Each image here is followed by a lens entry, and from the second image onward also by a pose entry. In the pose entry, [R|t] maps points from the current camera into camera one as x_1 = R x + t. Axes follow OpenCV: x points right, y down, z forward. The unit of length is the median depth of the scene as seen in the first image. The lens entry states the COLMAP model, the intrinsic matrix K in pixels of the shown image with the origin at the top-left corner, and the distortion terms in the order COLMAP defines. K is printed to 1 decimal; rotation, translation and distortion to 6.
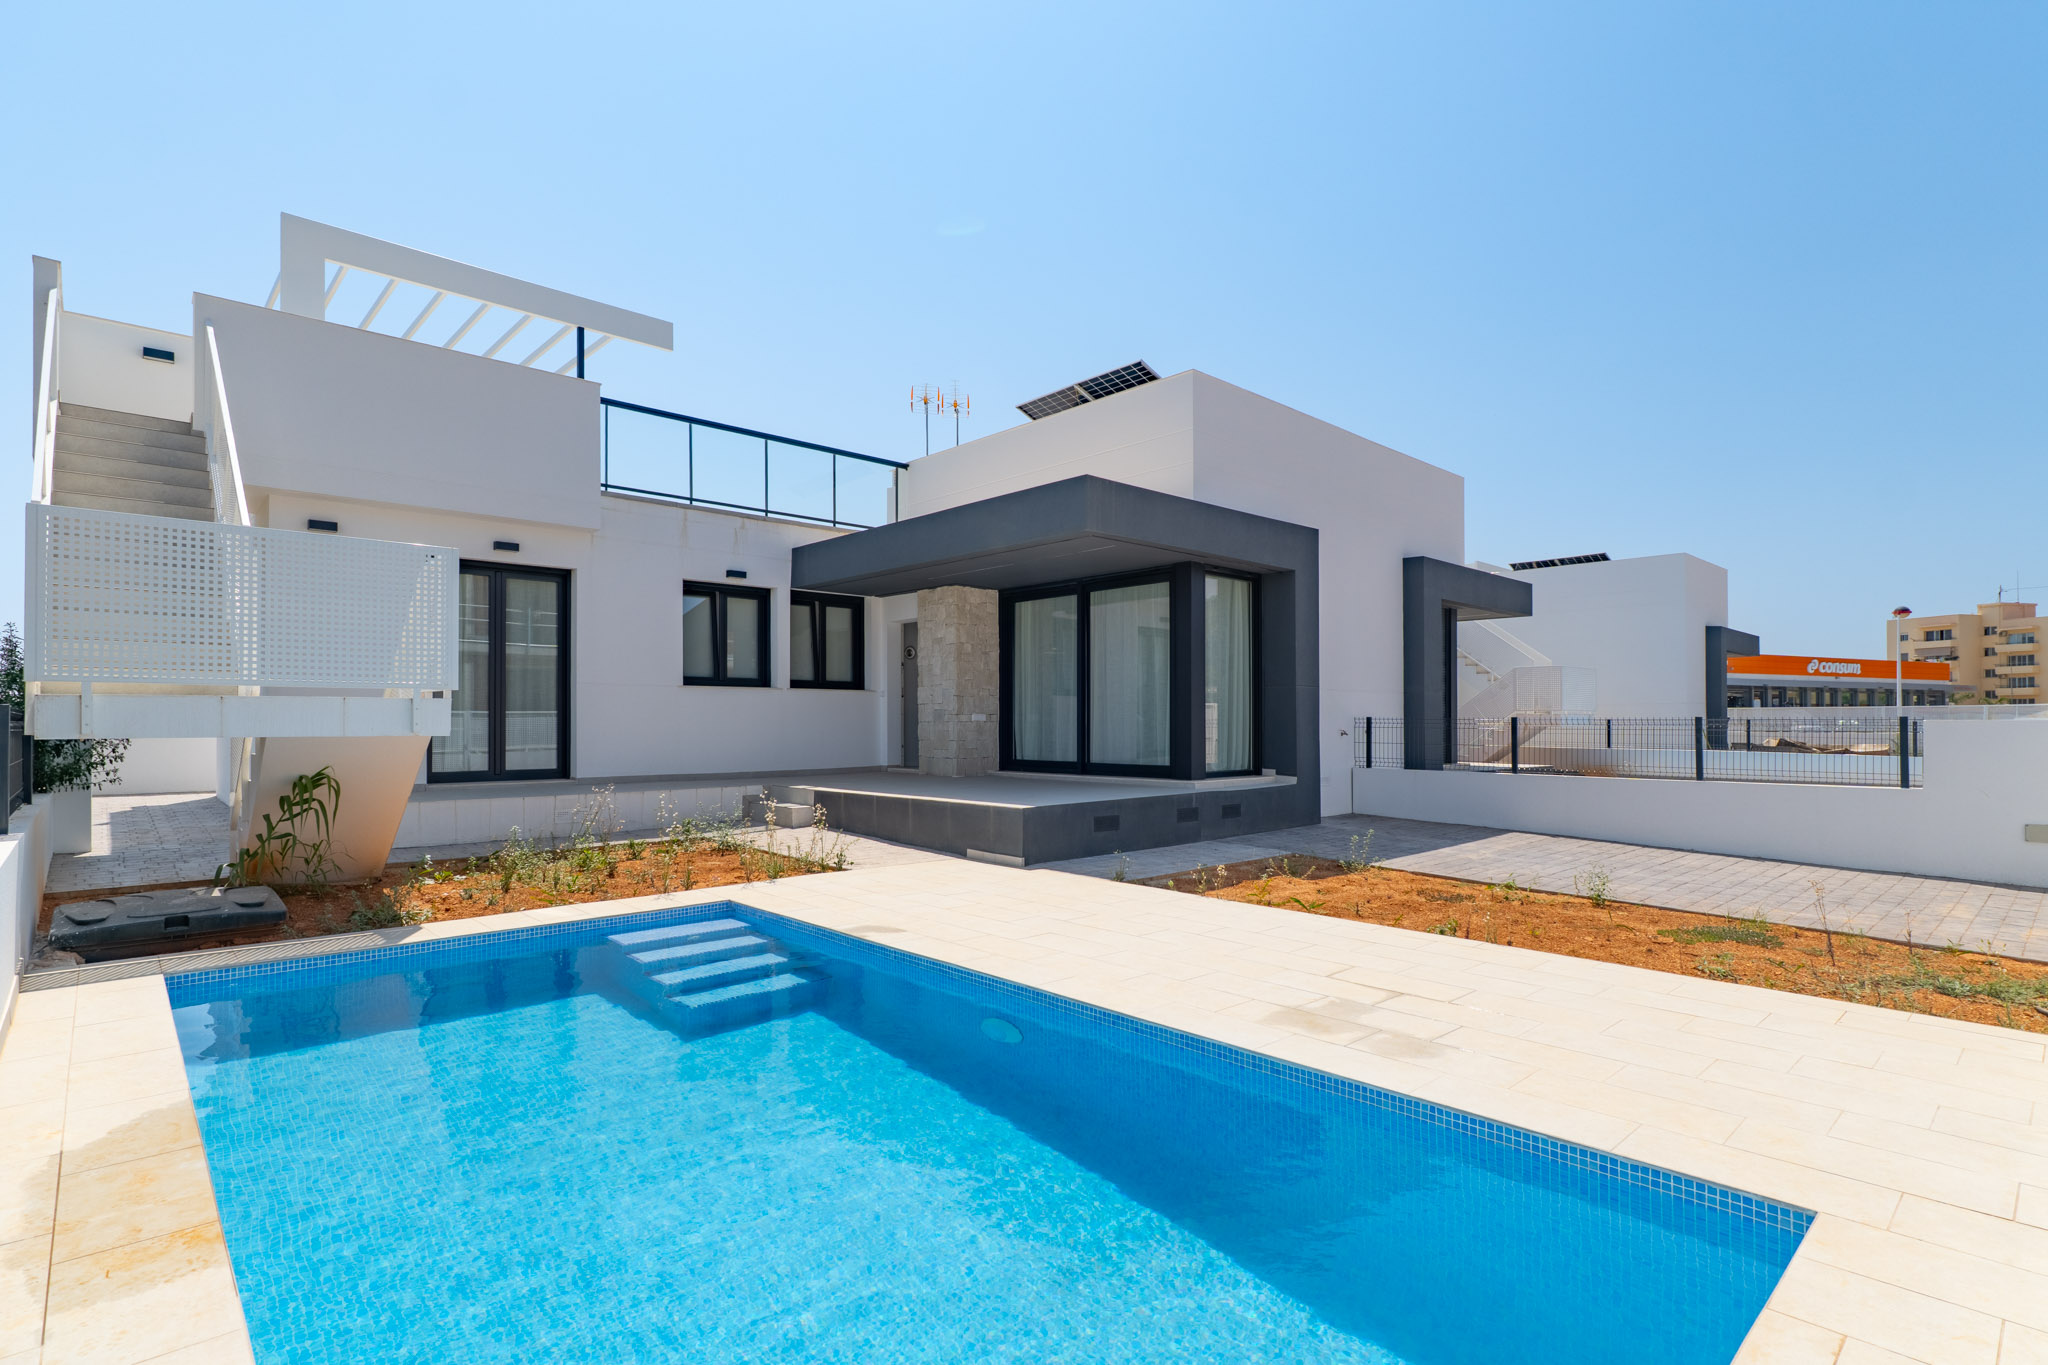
lens RADIAL K [[981.7, 0, 1036.0], [0, 981.7, 717.1], [0, 0, 1]] dist [-0.000812, -0.000482]
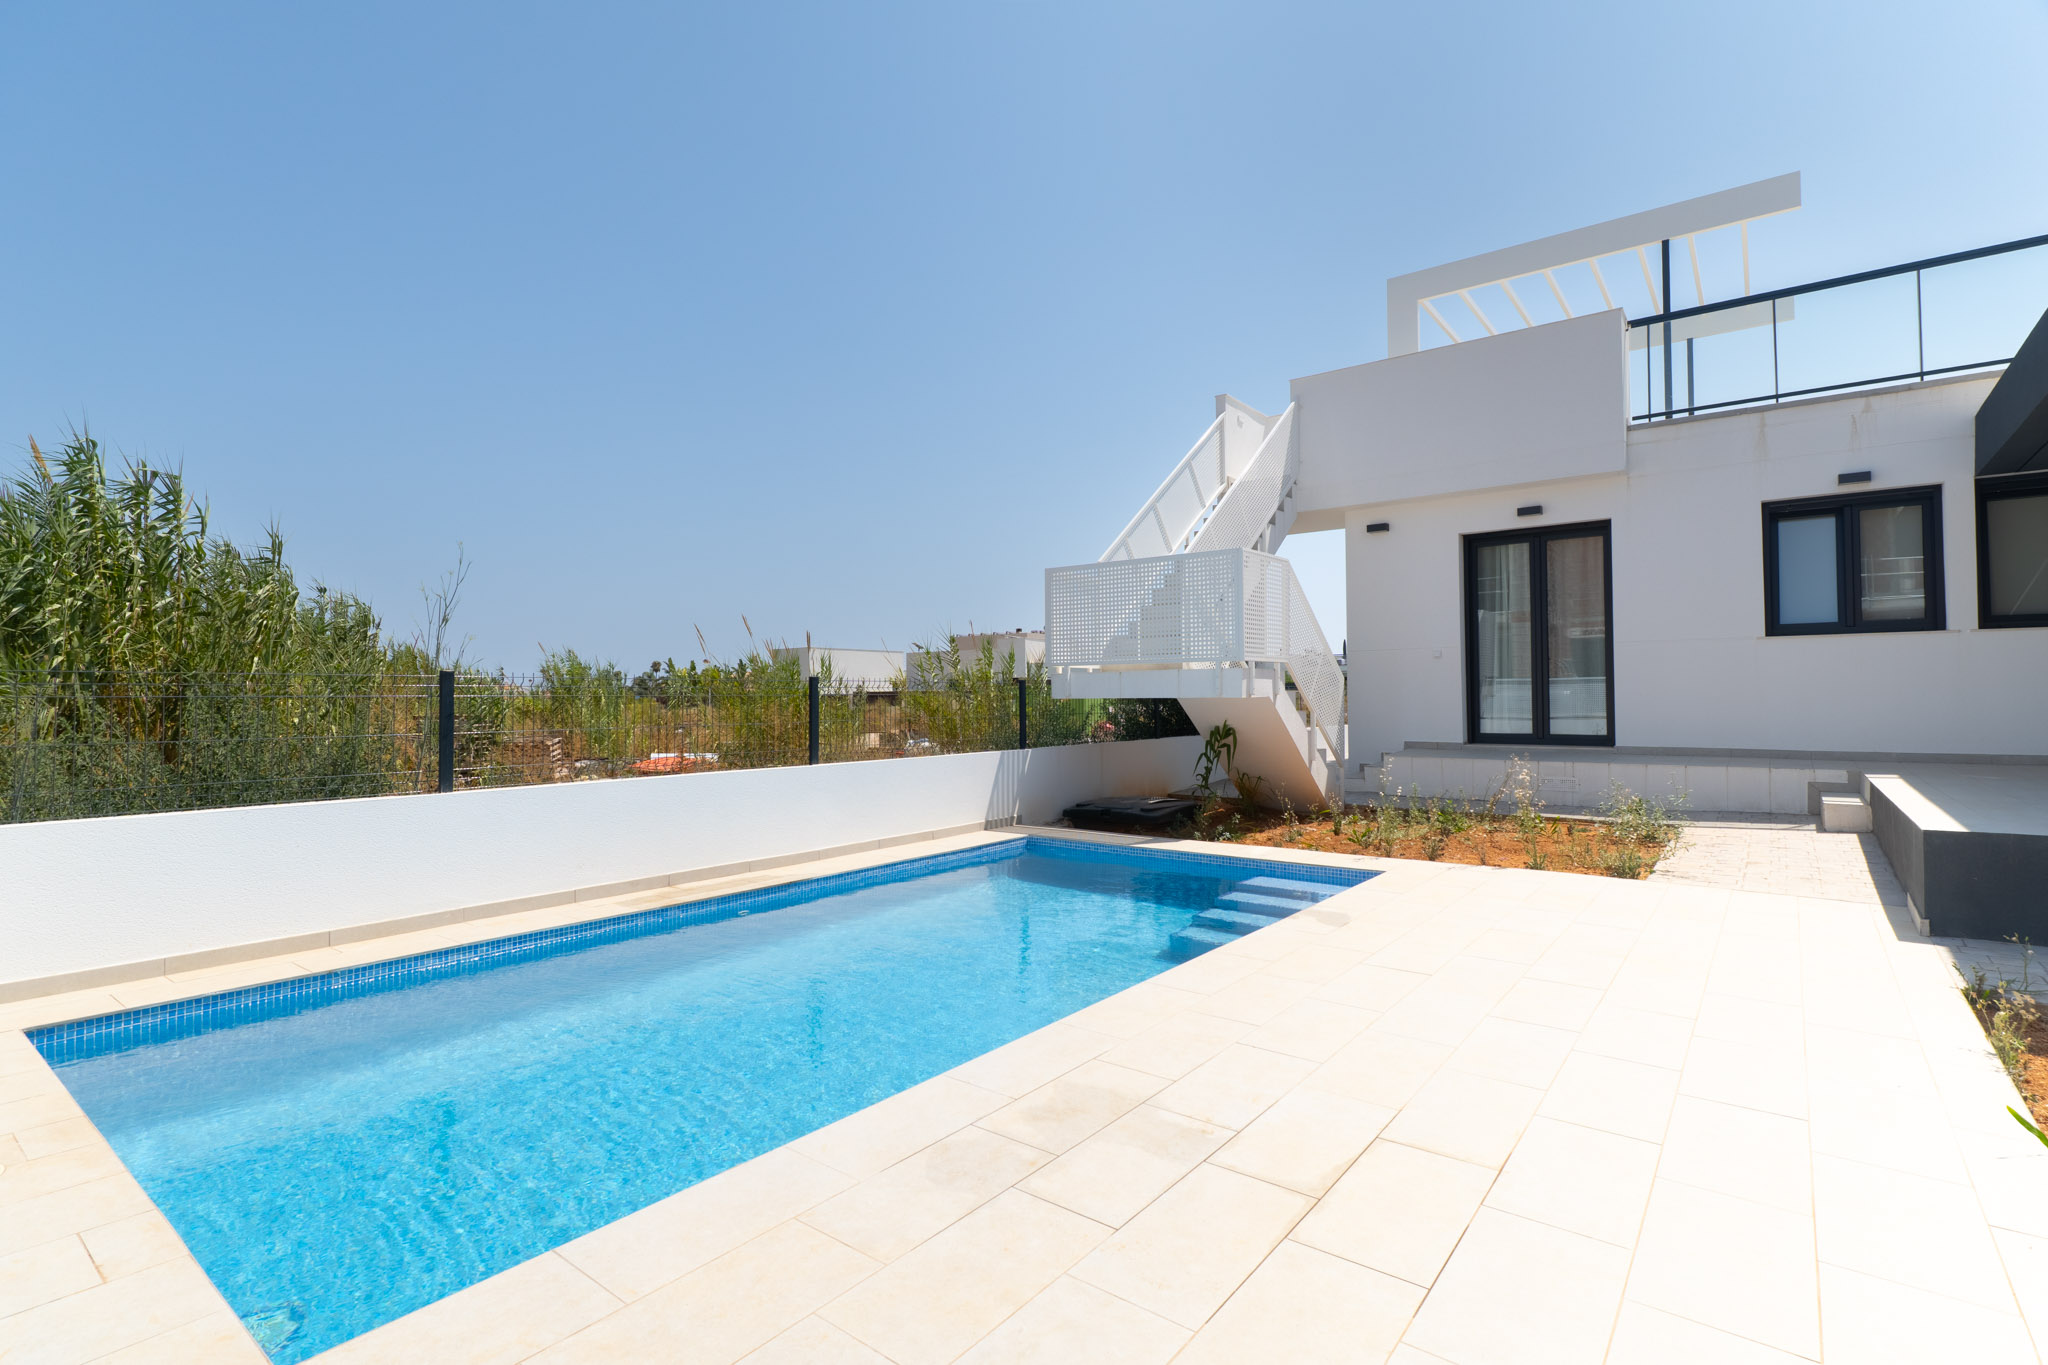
lens RADIAL K [[981.7, 0, 1025.9], [0, 981.7, 682.4], [0, 0, 1]] dist [-0.000812, -0.000482]
pose [[0.149039, -0.016118, -0.988700, 0.342835], [0.011352, 0.999829, -0.014588, 0.009068], [0.988766, -0.009049, 0.149197, 0.312682]]
